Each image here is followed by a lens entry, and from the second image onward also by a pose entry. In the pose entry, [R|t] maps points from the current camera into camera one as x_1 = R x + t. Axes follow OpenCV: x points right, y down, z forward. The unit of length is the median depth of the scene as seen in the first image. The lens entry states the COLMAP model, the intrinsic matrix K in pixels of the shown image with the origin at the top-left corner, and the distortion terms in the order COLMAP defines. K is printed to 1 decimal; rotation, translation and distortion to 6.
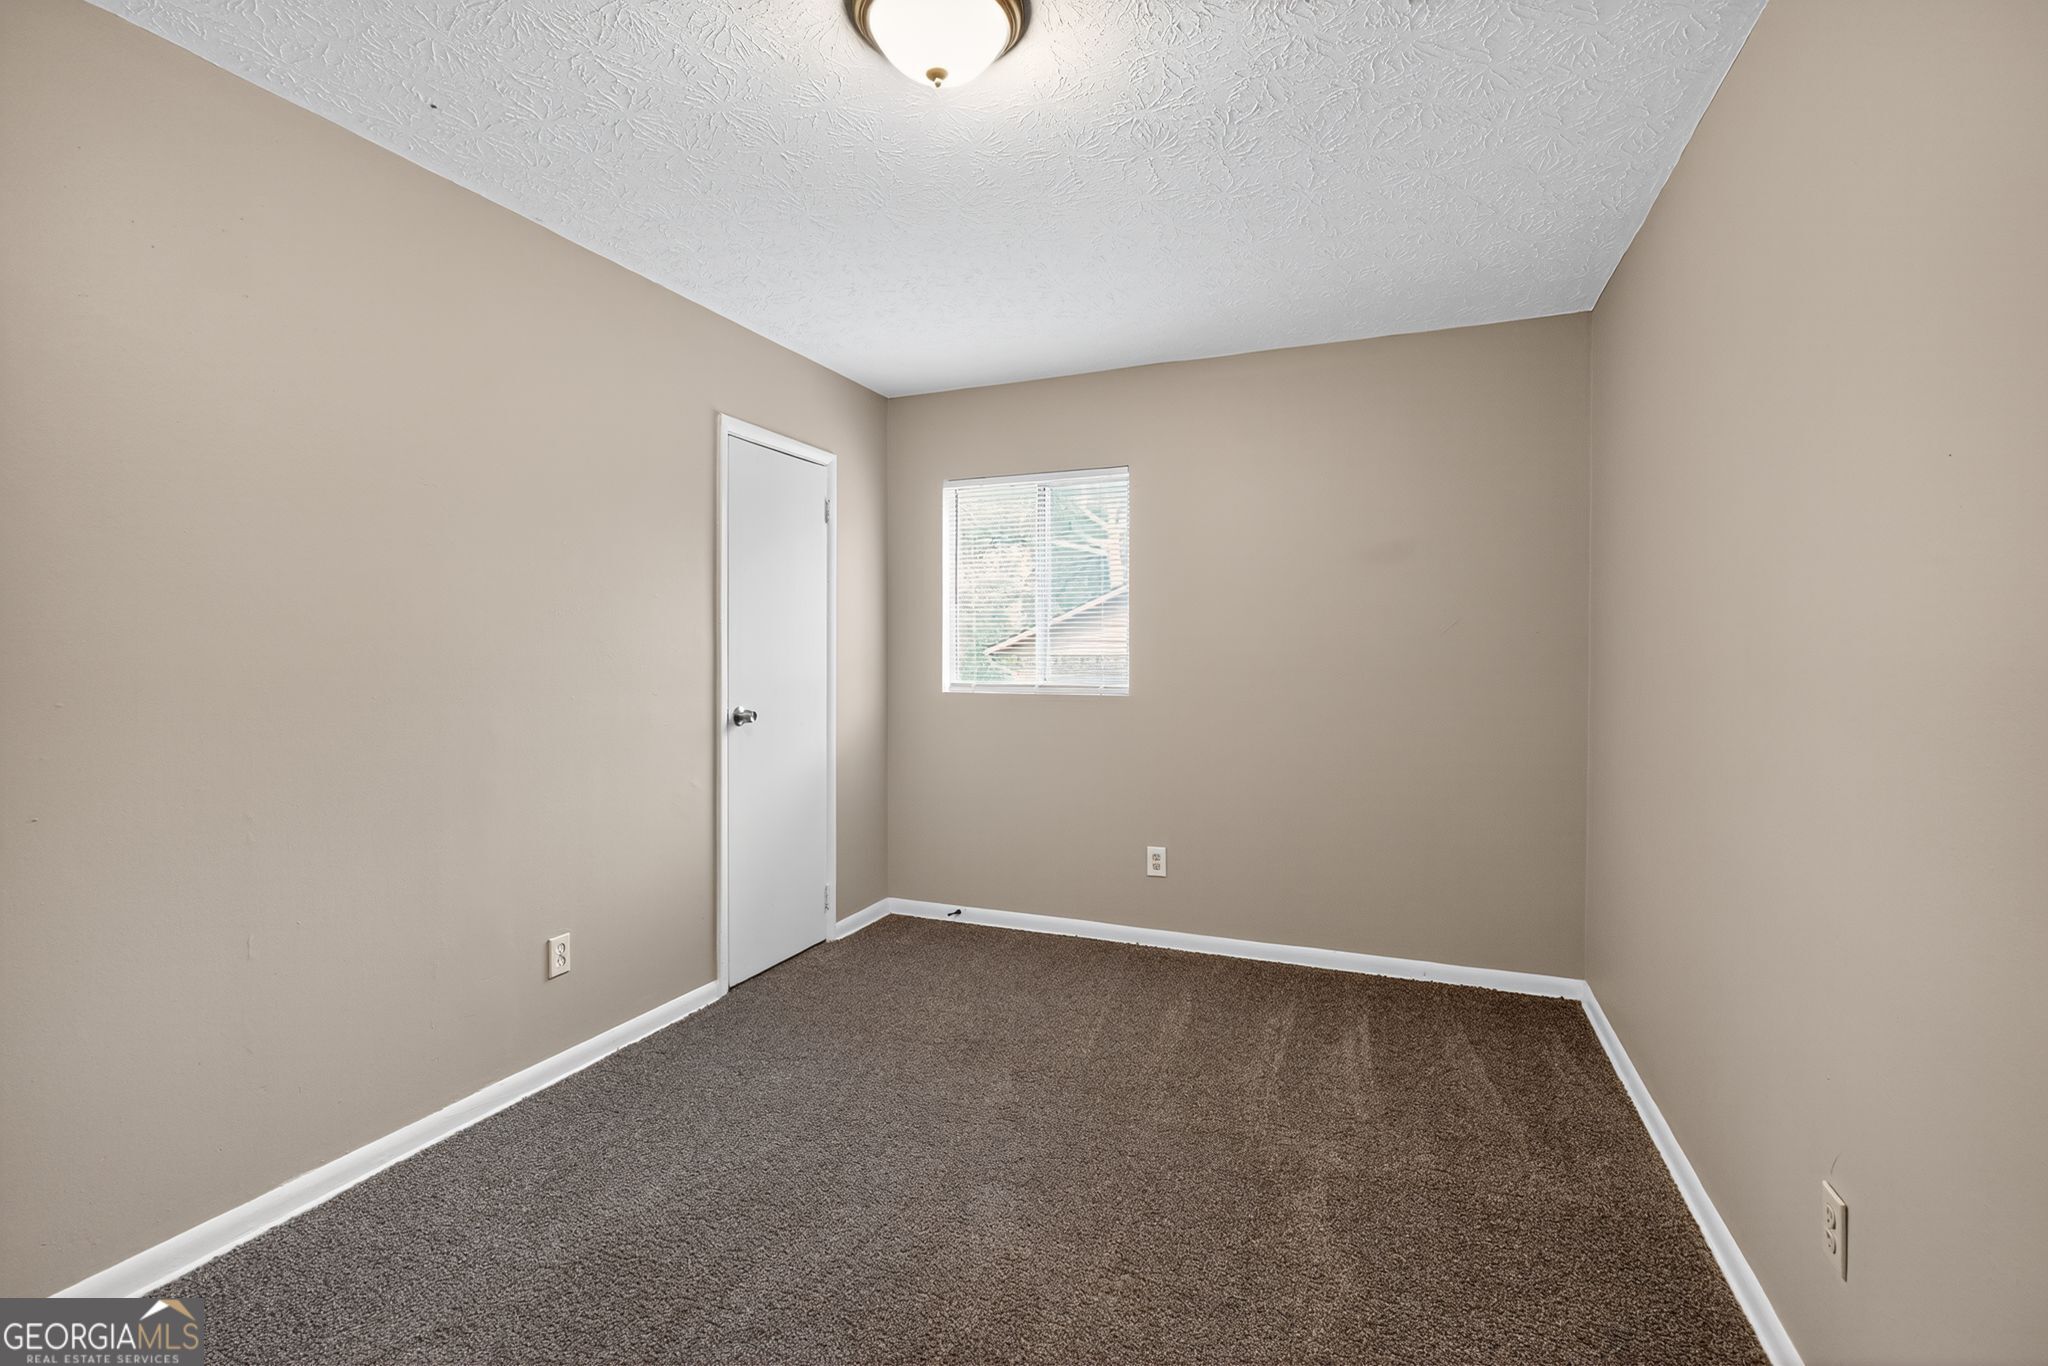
lens RADIAL K [[918.6, 0, 1022.1], [0, 918.6, 668.2], [0, 0, 1]] dist [-0.000855, -0.000178]
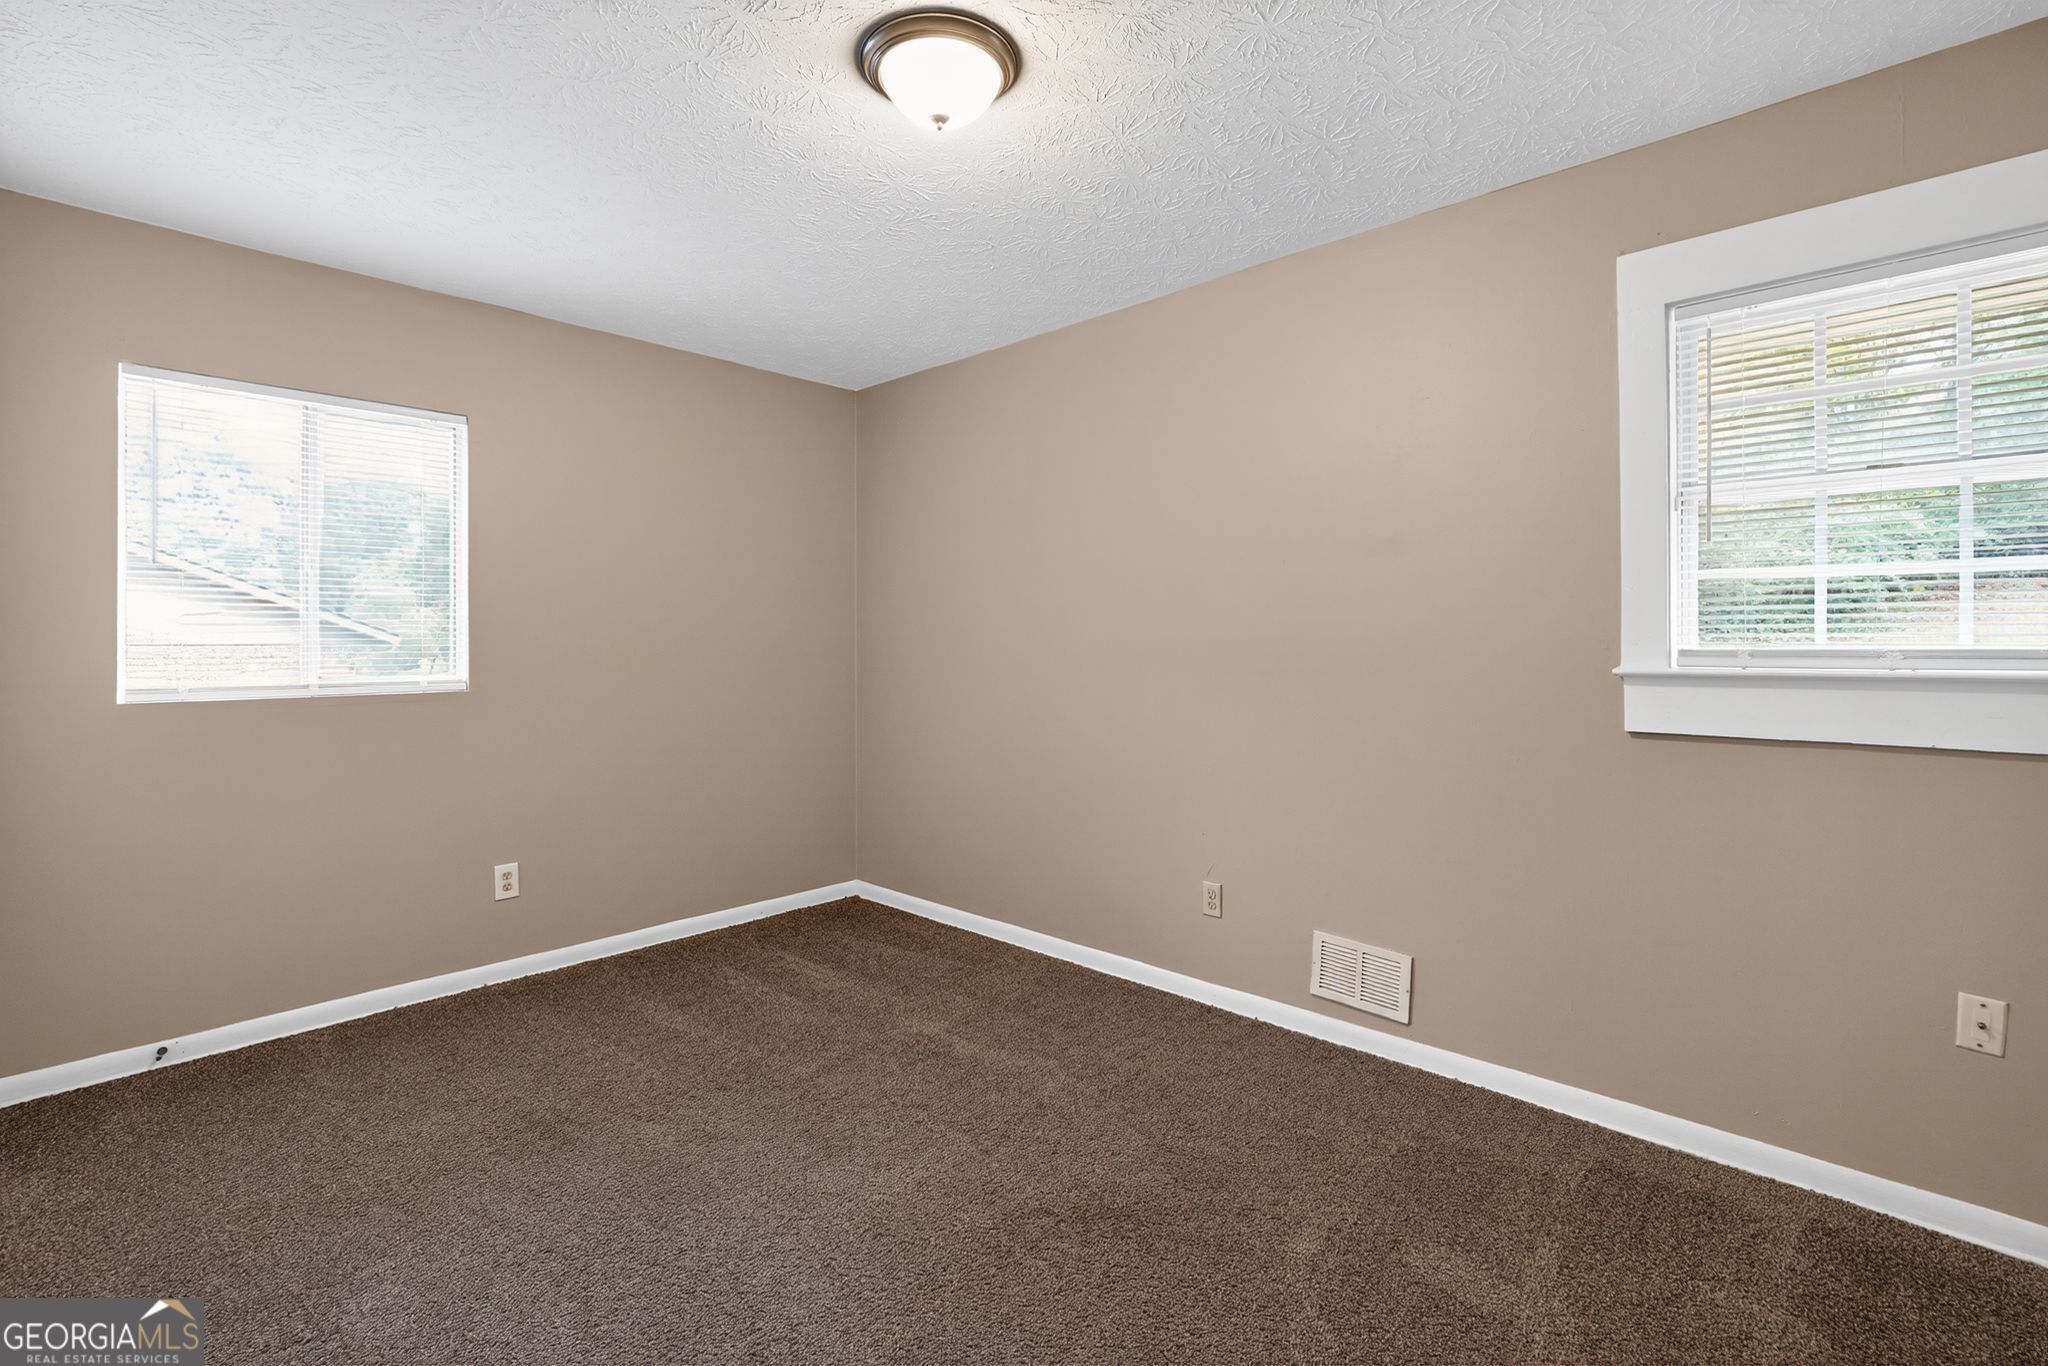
lens RADIAL K [[915.2, 0, 1026.5], [0, 915.2, 628.4], [0, 0, 1]] dist [0.010824, 0.000130]
pose [[0.360410, 0.012248, 0.932714, -0.486738], [0.020858, 0.999558, -0.021186, 0.001260], [-0.932561, 0.027090, 0.359995, 0.226699]]
